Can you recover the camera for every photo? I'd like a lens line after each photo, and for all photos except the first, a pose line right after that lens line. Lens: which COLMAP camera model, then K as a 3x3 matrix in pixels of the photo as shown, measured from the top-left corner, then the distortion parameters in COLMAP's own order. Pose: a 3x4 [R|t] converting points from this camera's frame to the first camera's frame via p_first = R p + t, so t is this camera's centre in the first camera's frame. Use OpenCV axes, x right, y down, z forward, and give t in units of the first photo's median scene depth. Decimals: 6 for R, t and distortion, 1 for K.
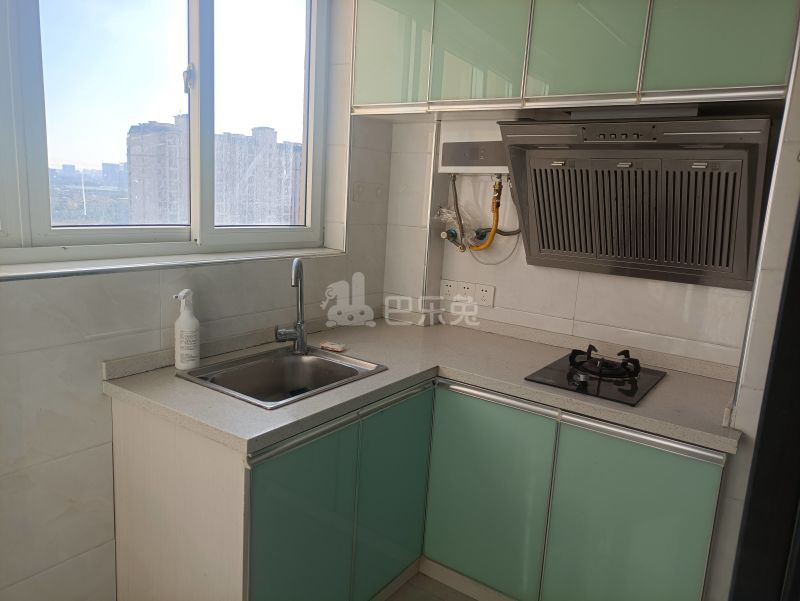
lens RADIAL K [[595.6, 0, 400.0], [0, 595.6, 300.5], [0, 0, 1]] dist [0.028803, -0.001355]
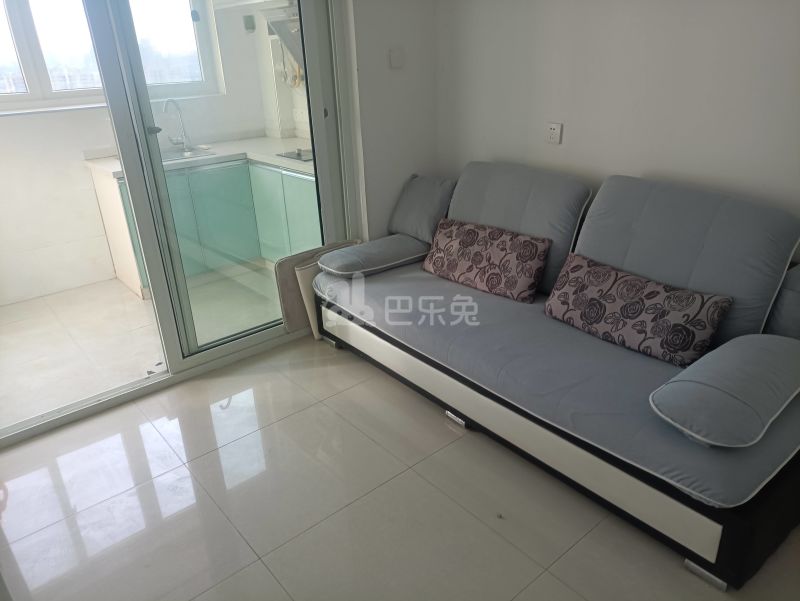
lens RADIAL K [[595.6, 0, 400.0], [0, 595.6, 300.5], [0, 0, 1]] dist [0.028803, -0.001355]
pose [[0.959986, 0.016198, -0.279579, 1.087600], [0.049349, 0.972919, 0.225817, 0.163013], [0.275666, -0.230578, 0.933189, -0.770504]]
